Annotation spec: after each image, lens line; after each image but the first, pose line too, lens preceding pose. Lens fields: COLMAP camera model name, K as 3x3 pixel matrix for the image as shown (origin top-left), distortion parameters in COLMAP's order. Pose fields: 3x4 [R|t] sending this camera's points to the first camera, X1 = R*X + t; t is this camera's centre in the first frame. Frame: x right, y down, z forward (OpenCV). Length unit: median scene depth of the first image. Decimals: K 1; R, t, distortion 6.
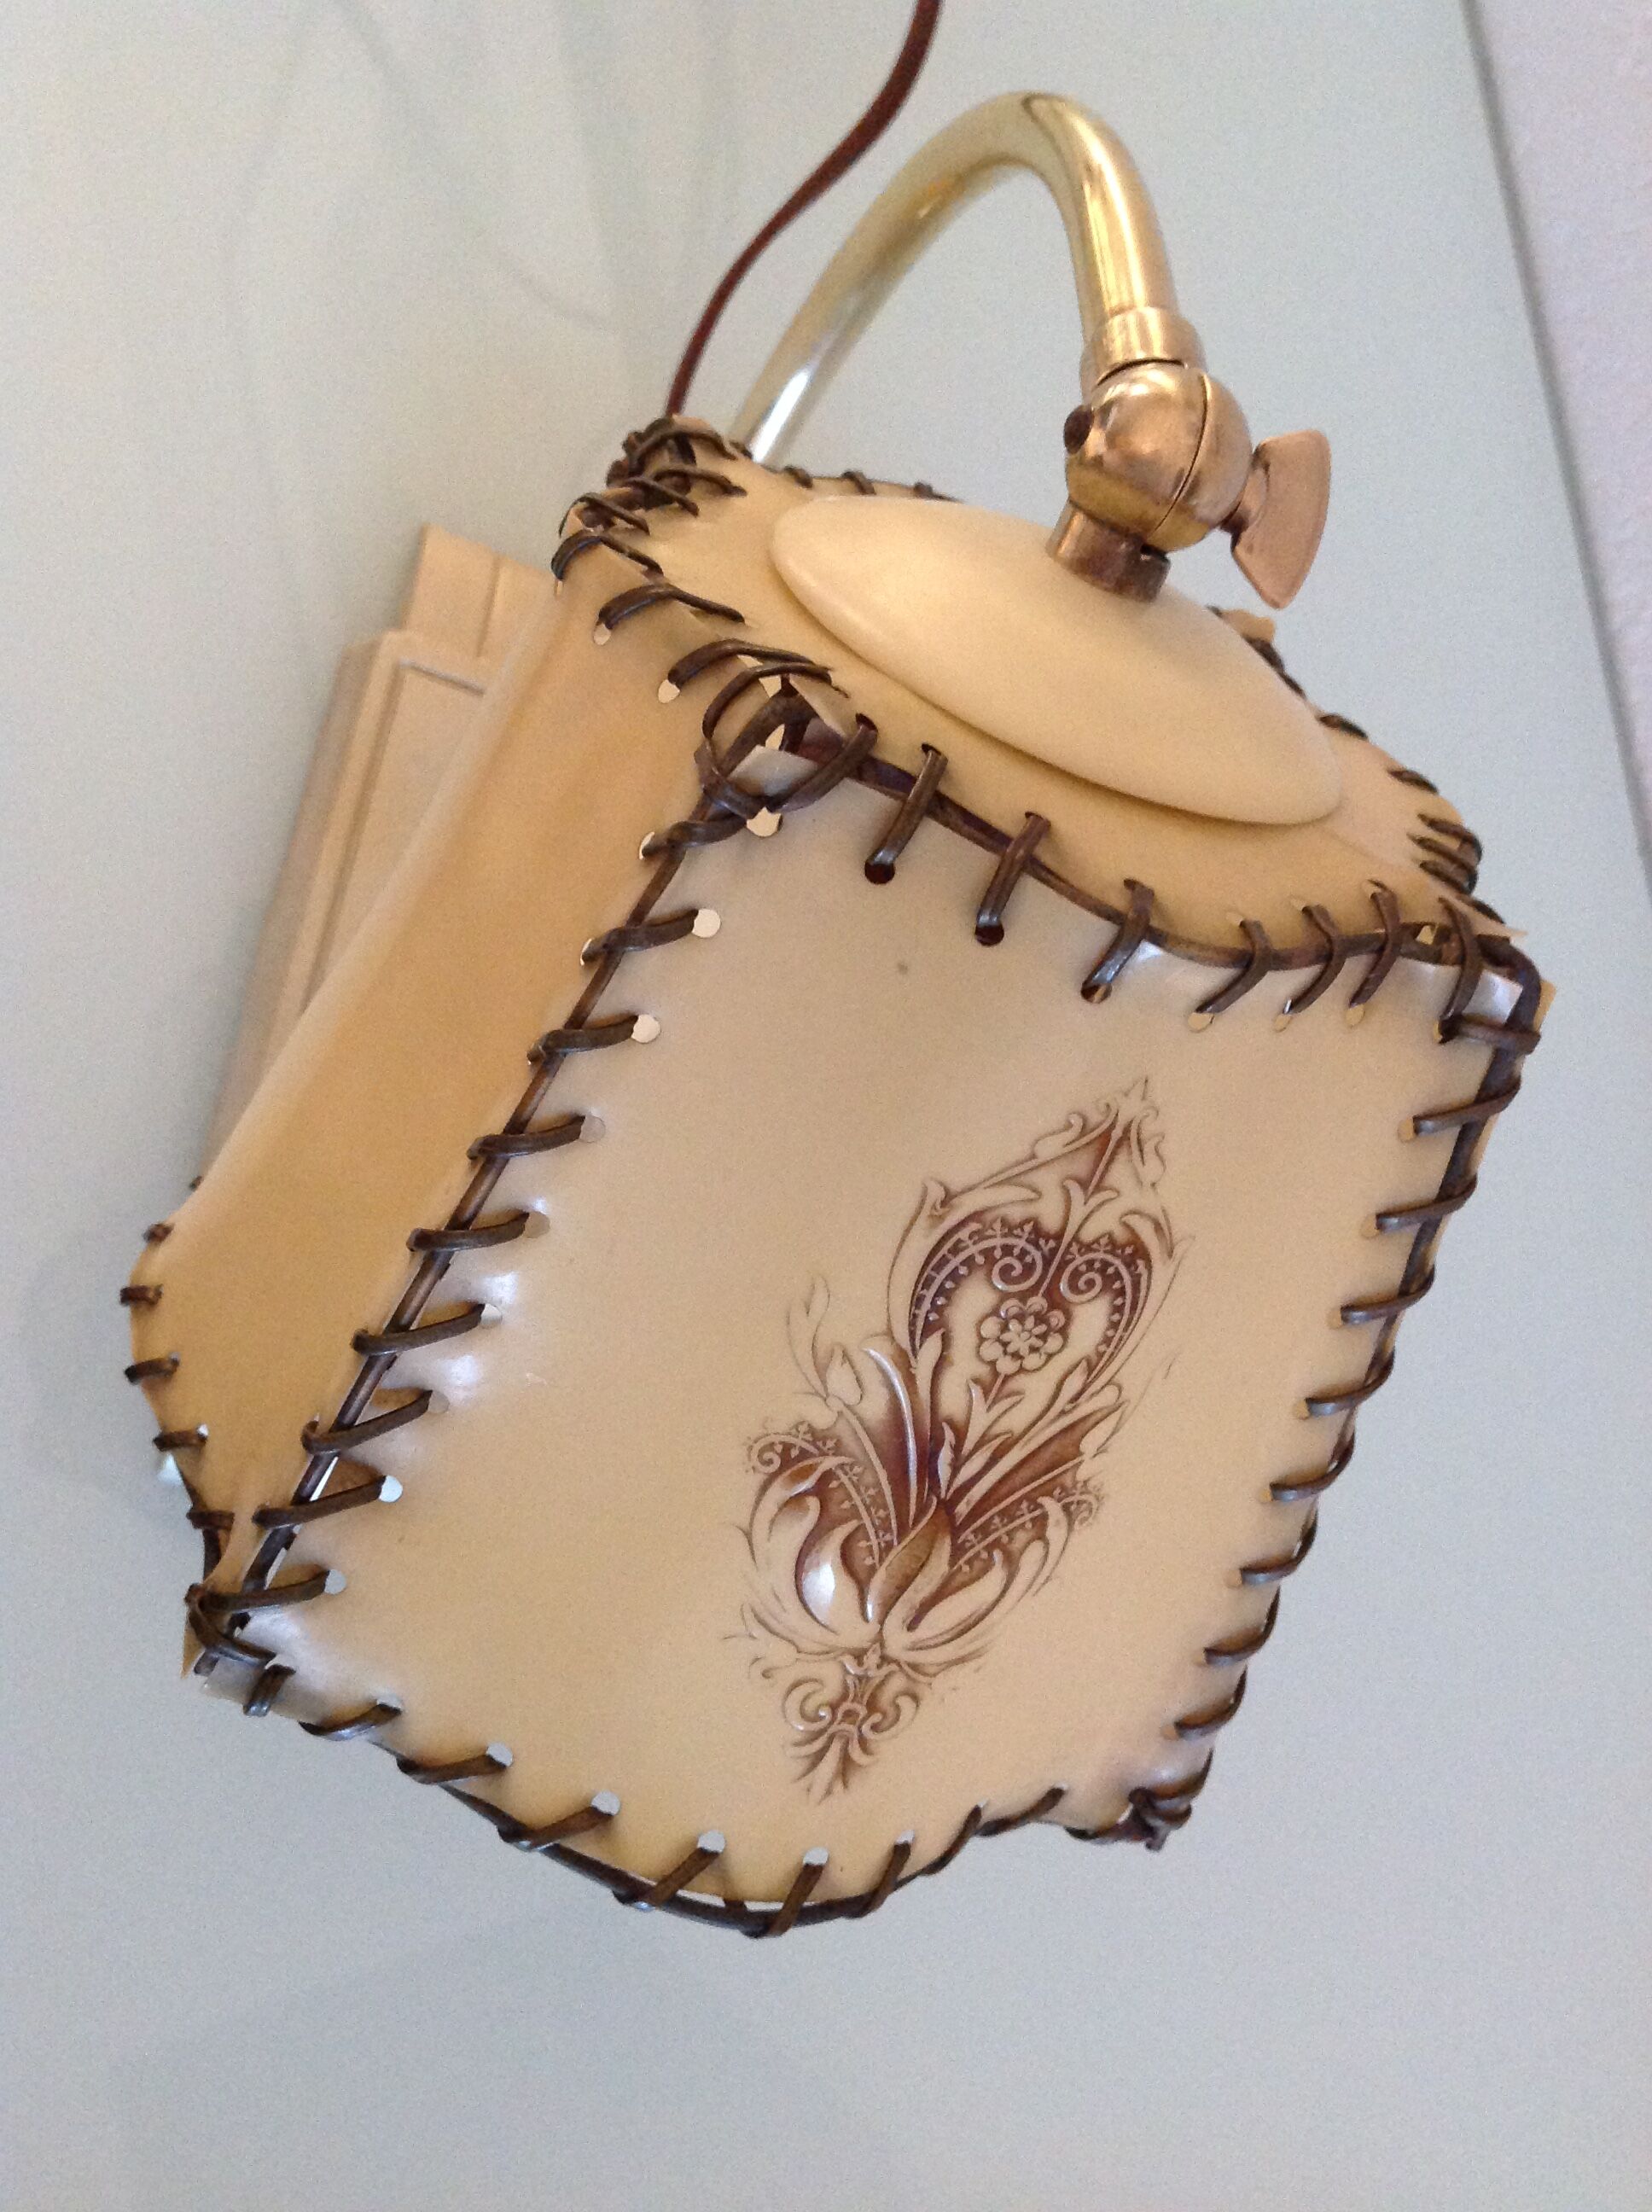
lens RADIAL K [[2137.2, 0, 826.0], [0, 2137.2, 1106.0], [0, 0, 1]] dist [0.118366, -0.285663]
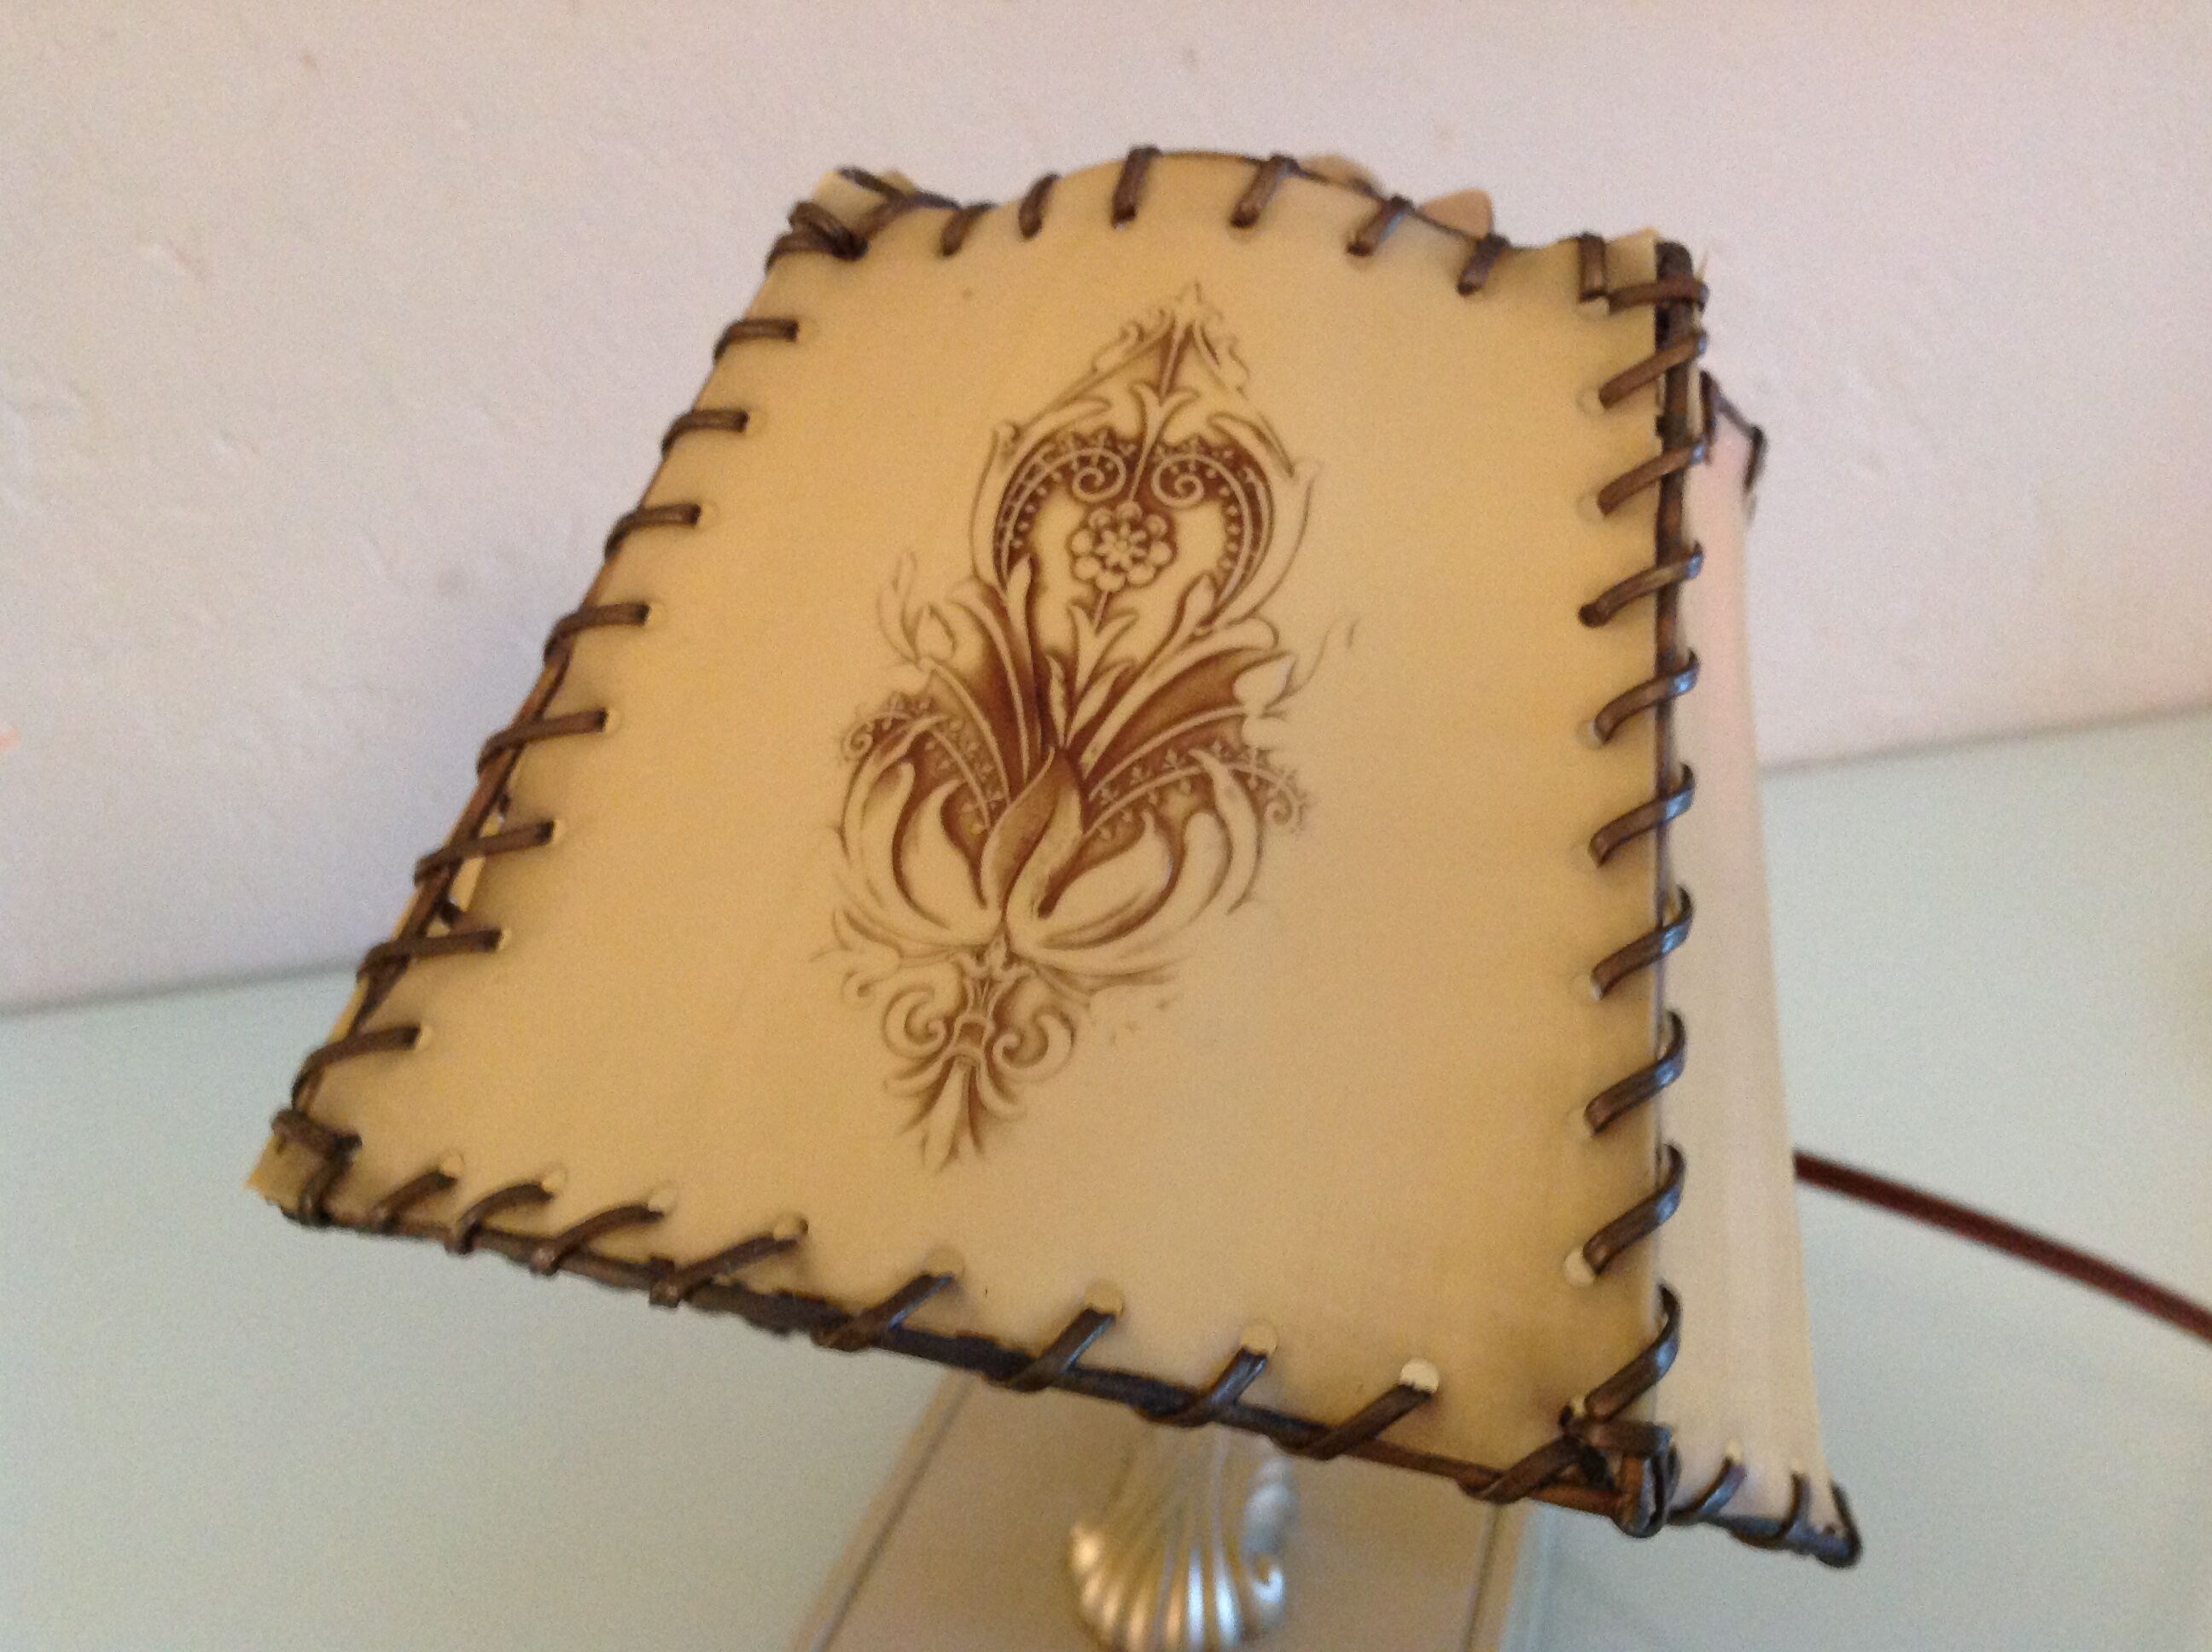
lens RADIAL K [[2137.2, 0, 1106.0], [0, 2137.2, 826.0], [0, 0, 1]] dist [0.118366, -0.285663]
pose [[0.924710, -0.278975, -0.259008, 0.279917], [-0.035507, 0.614220, -0.788336, 0.865628], [0.379014, 0.738178, 0.558069, 0.582439]]
